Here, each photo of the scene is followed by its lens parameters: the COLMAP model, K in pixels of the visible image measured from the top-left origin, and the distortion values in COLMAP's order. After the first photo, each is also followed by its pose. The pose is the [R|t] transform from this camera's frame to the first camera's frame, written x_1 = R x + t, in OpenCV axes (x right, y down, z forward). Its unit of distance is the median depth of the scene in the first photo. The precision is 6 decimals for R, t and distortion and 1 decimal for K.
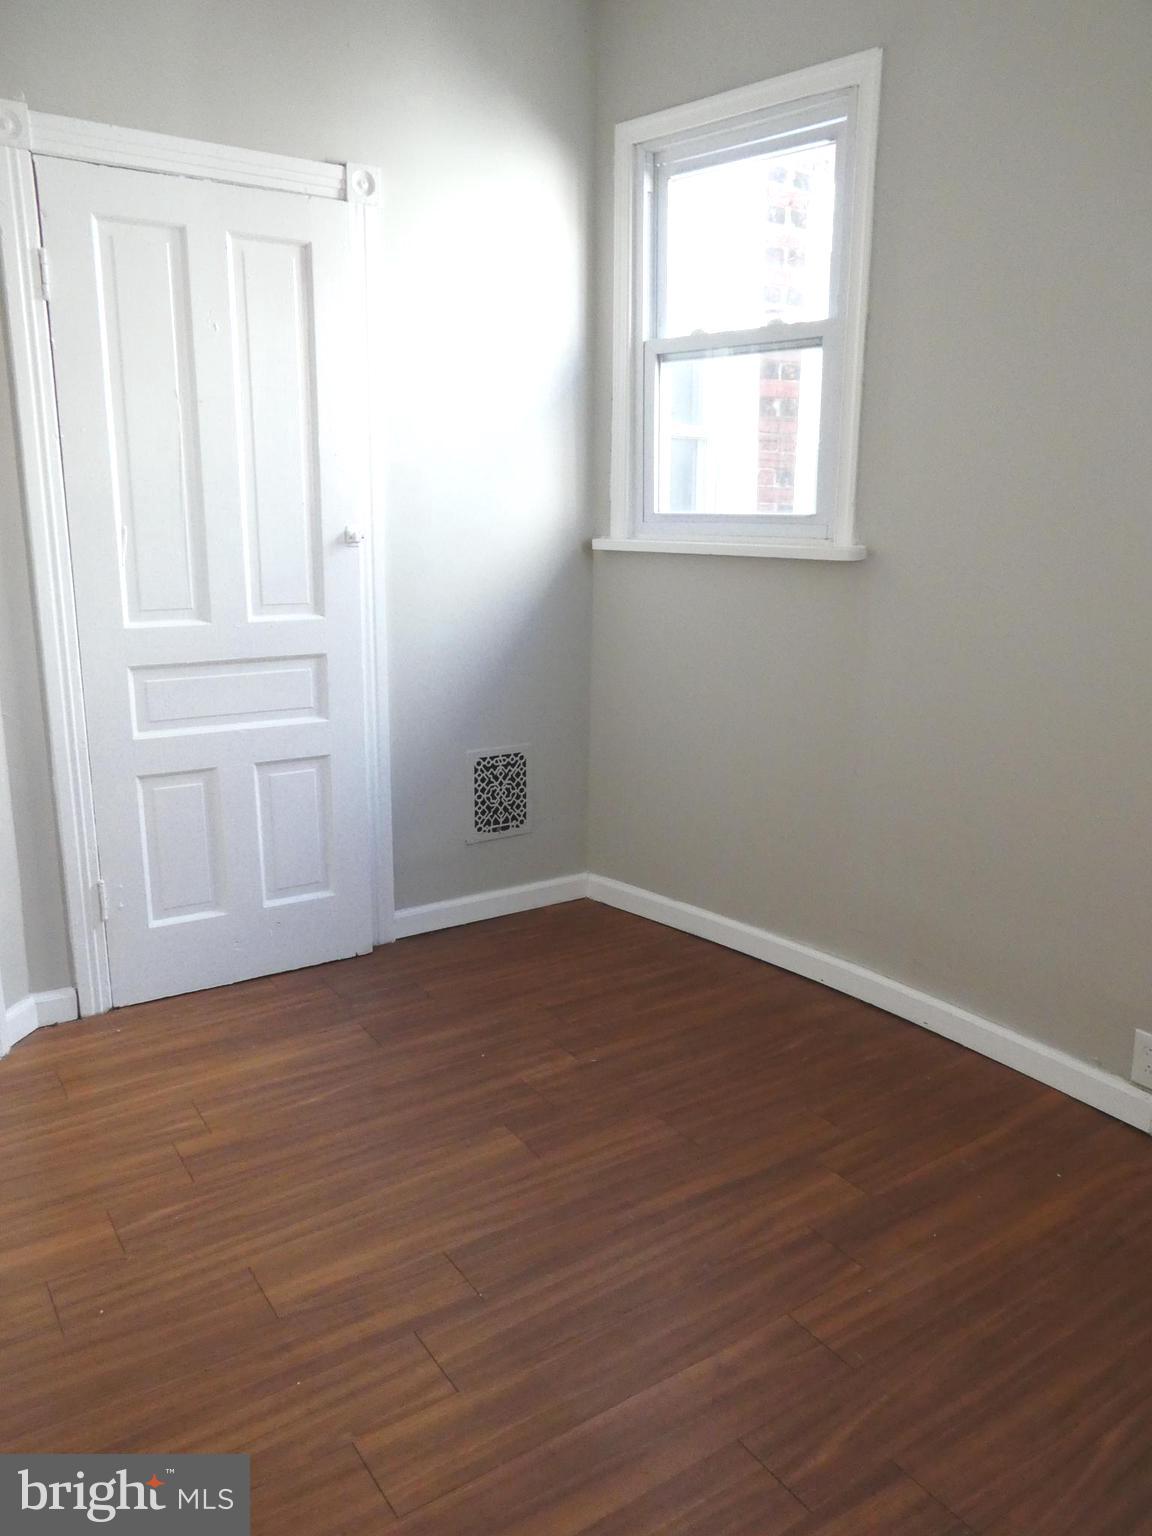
lens RADIAL K [[1111.6, 0, 576.0], [0, 1111.6, 768.0], [0, 0, 1]] dist [-0.035585, 0.044226]
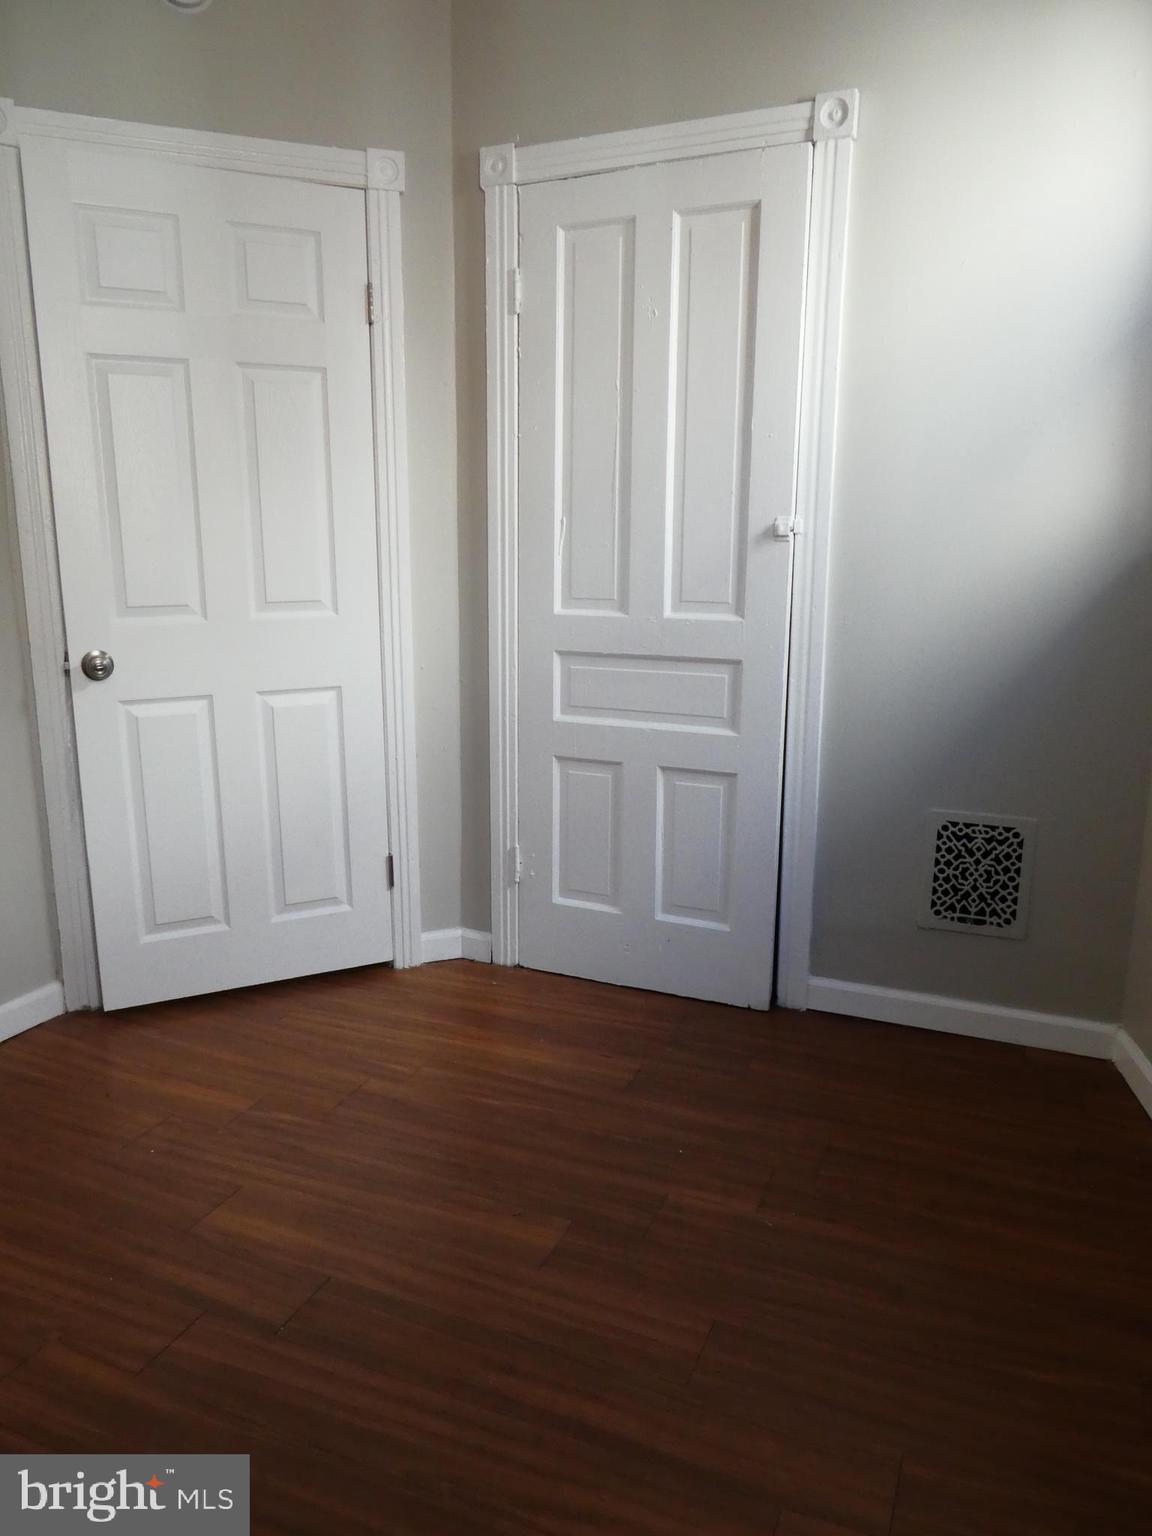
lens RADIAL K [[1111.6, 0, 576.0], [0, 1111.6, 768.0], [0, 0, 1]] dist [-0.035585, 0.044226]
pose [[0.539263, 0.163646, -0.826084, 0.459827], [-0.195996, 0.978390, 0.065873, -0.051628], [0.819012, 0.126386, 0.559684, 0.405112]]
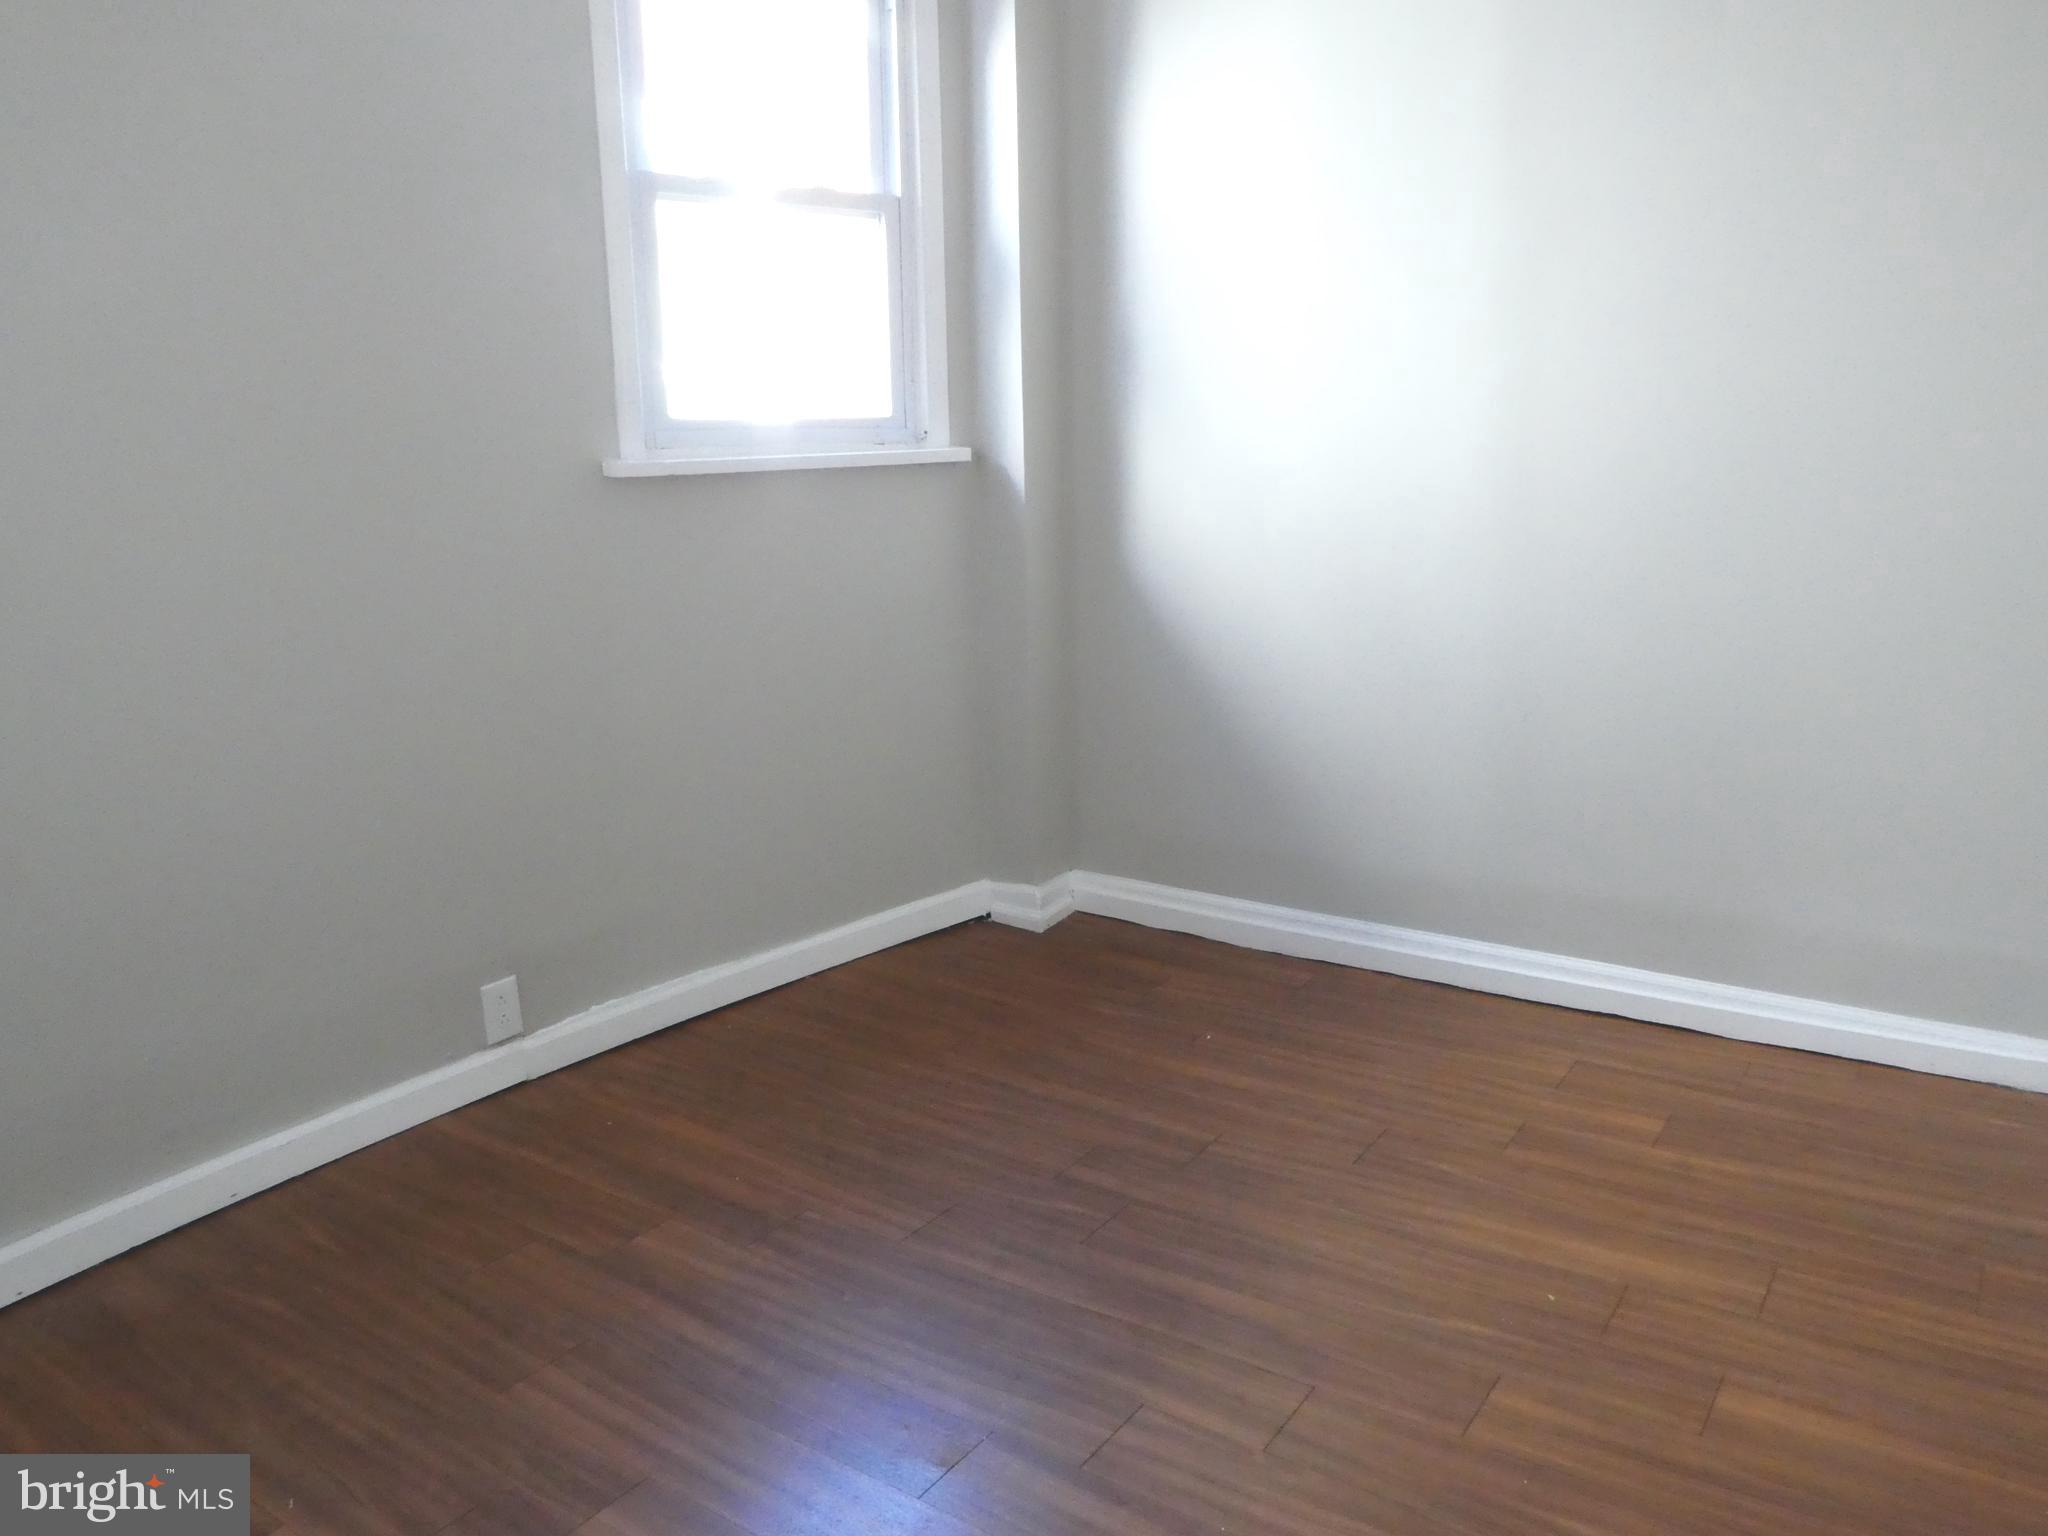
lens RADIAL K [[1510.6, 0, 1027.9], [0, 1510.6, 728.1], [0, 0, 1]] dist [0.051303, -0.001227]
pose [[-0.347366, -0.178011, 0.920678, -0.625338], [0.228476, 0.936162, 0.267208, -0.161690], [-0.909470, 0.303172, -0.284519, 0.722158]]
